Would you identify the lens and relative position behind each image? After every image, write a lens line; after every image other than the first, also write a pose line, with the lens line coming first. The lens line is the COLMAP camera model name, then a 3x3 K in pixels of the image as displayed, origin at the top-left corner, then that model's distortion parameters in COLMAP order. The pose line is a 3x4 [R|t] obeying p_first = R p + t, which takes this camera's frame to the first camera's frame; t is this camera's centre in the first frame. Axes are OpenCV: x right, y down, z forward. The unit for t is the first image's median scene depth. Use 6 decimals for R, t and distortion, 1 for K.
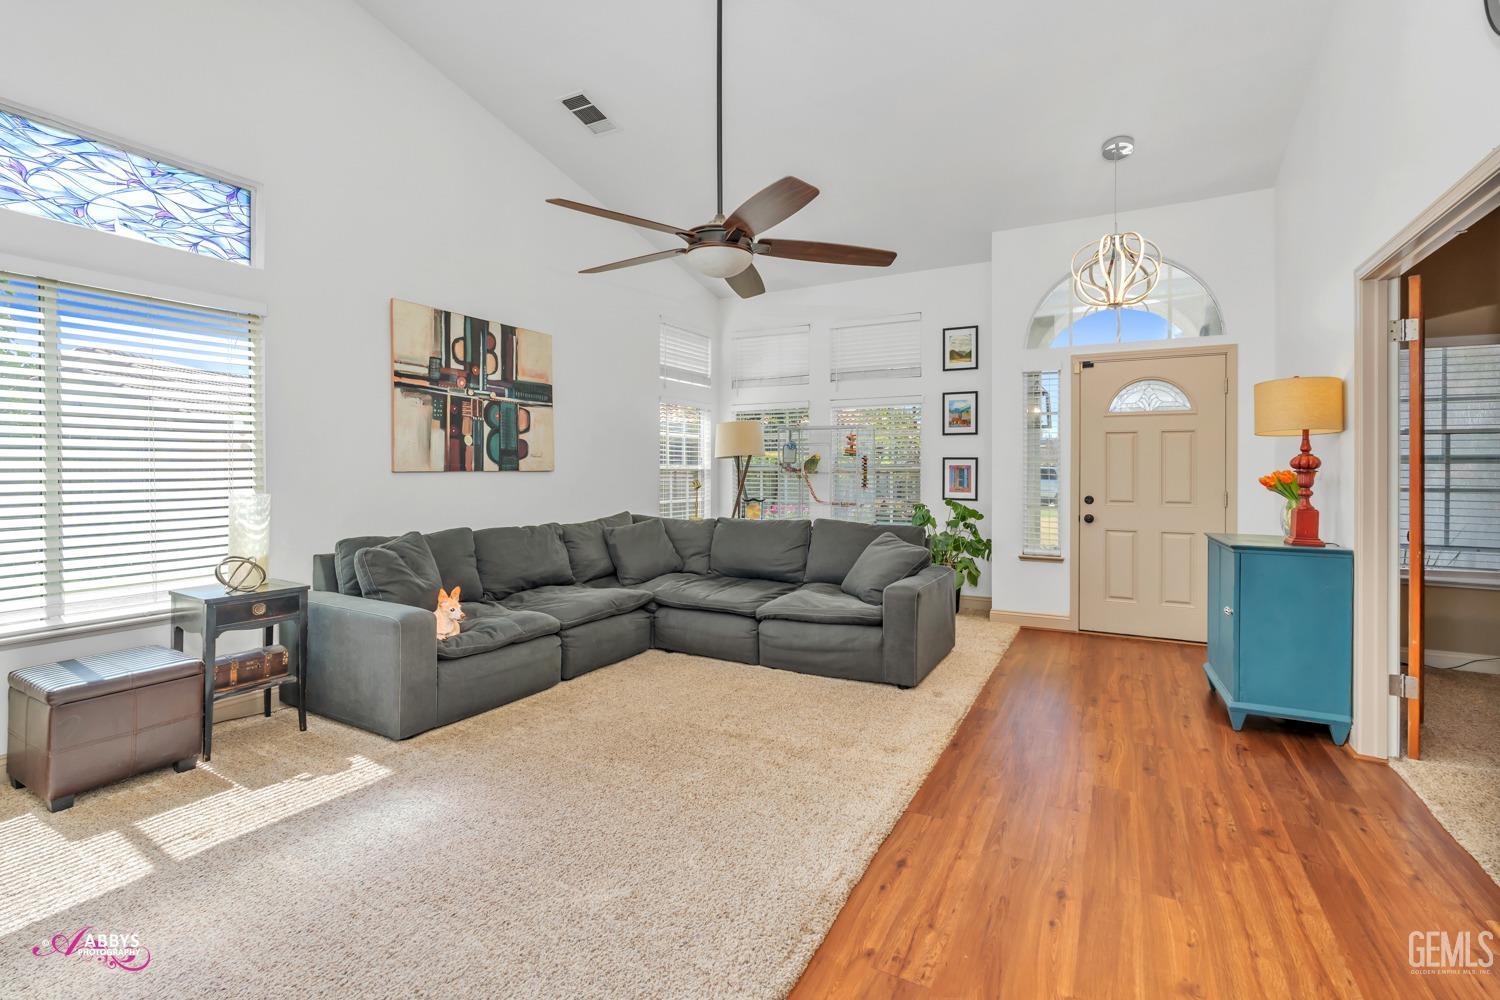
lens RADIAL K [[664.1, 0, 760.5], [0, 664.1, 469.3], [0, 0, 1]] dist [-0.007649, -0.002055]
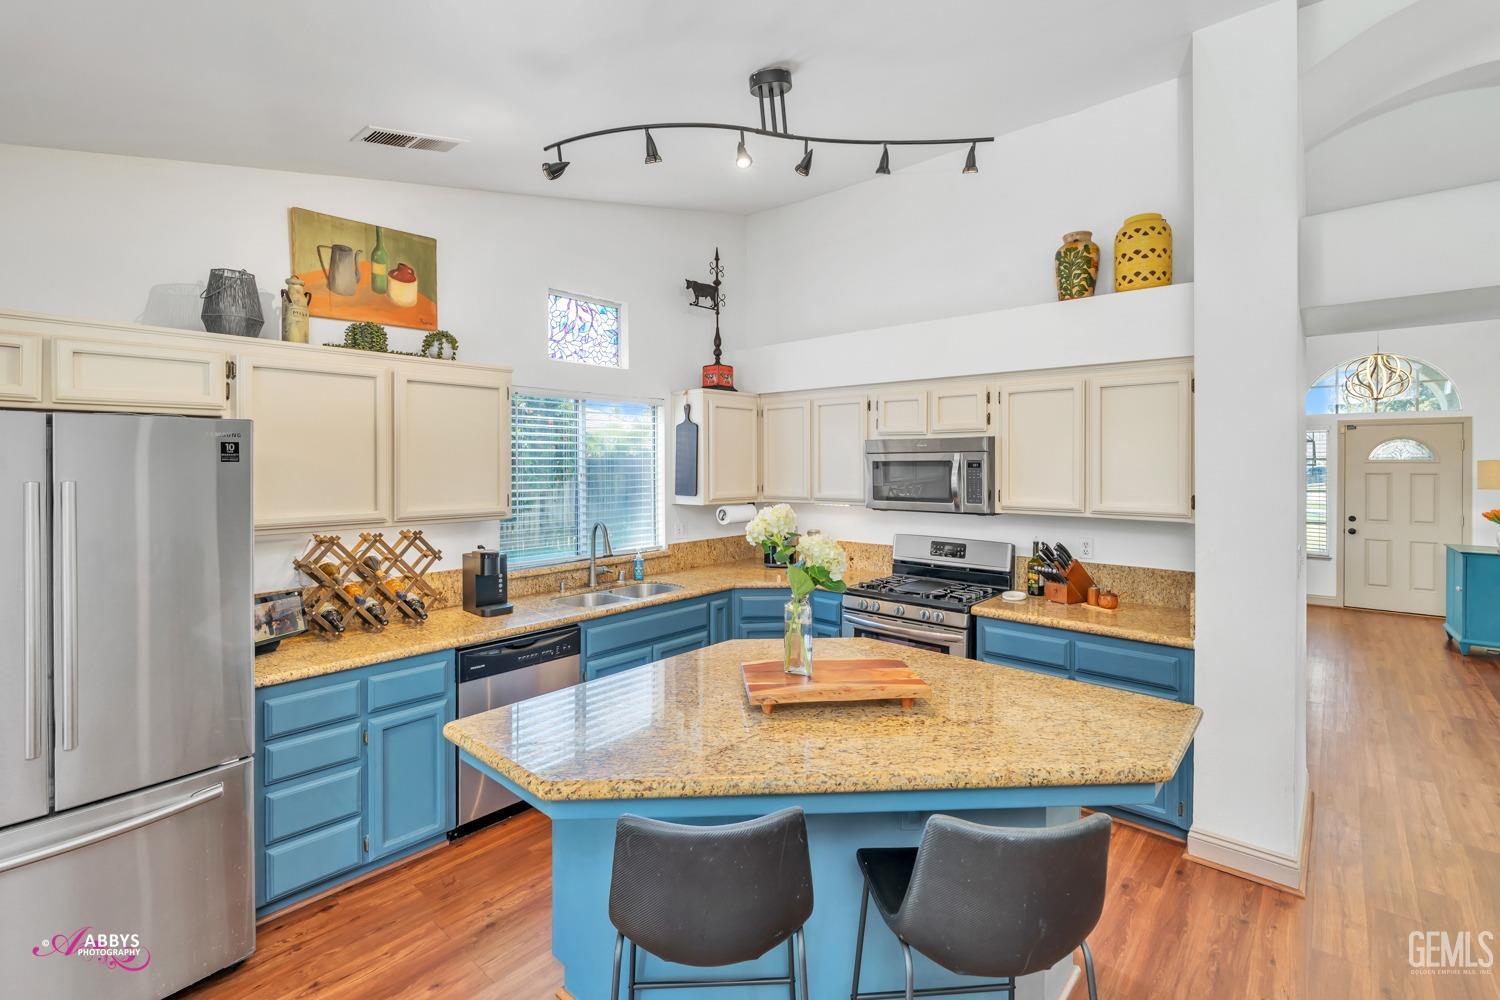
lens RADIAL K [[664.1, 0, 738.9], [0, 664.1, 462.0], [0, 0, 1]] dist [-0.007649, -0.002055]
pose [[0.971420, -0.004005, -0.237335, -0.527131], [0.005245, 0.999976, 0.004592, -0.101926], [0.237311, -0.005705, 0.971417, -0.818626]]
